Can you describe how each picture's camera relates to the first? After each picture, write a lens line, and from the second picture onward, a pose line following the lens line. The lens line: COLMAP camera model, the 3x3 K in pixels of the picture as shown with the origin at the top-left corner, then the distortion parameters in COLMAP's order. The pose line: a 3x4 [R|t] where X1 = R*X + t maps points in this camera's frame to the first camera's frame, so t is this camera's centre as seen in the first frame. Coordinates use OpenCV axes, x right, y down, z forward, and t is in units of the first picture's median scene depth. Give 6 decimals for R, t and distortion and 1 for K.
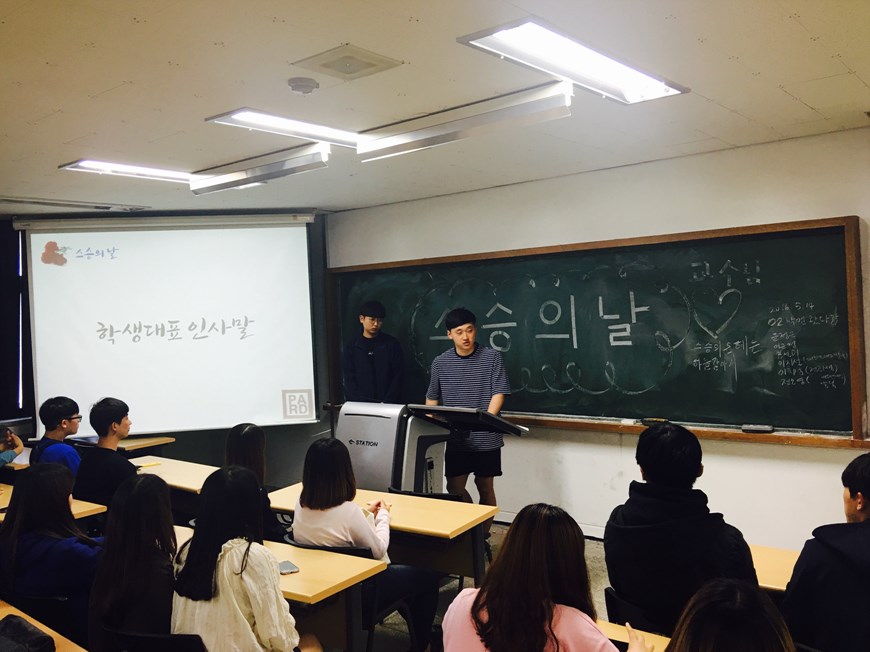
lens RADIAL K [[776.1, 0, 435.0], [0, 776.1, 326.0], [0, 0, 1]] dist [0.010509, -0.000161]
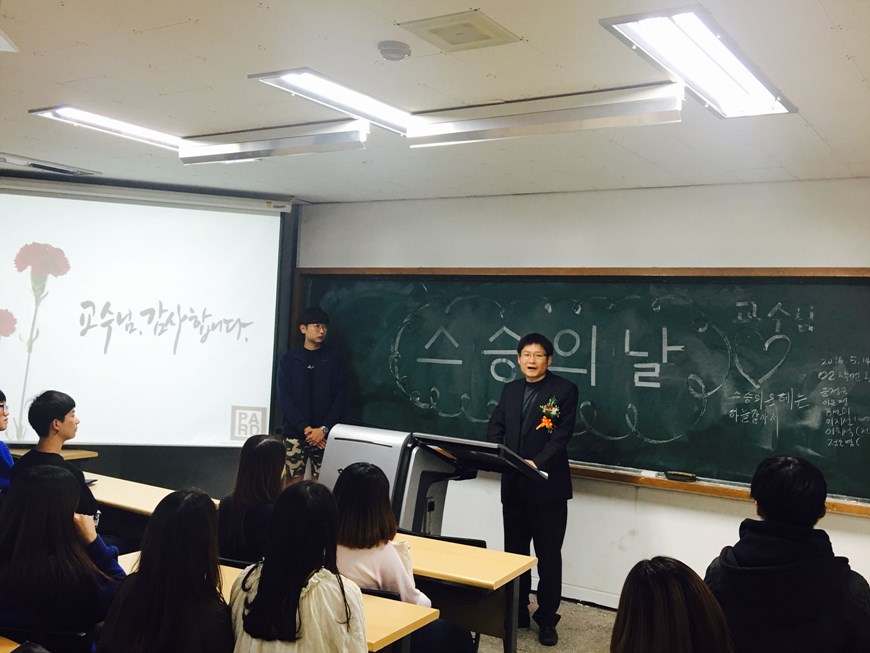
lens RADIAL K [[901.0, 0, 435.0], [0, 901.0, 326.5], [0, 0, 1]] dist [0.005552, 0.011559]
pose [[0.990143, 0.095153, 0.102778, -0.119698], [-0.091806, 0.995096, -0.036828, 0.017596], [-0.105778, 0.027029, 0.994022, 0.002472]]
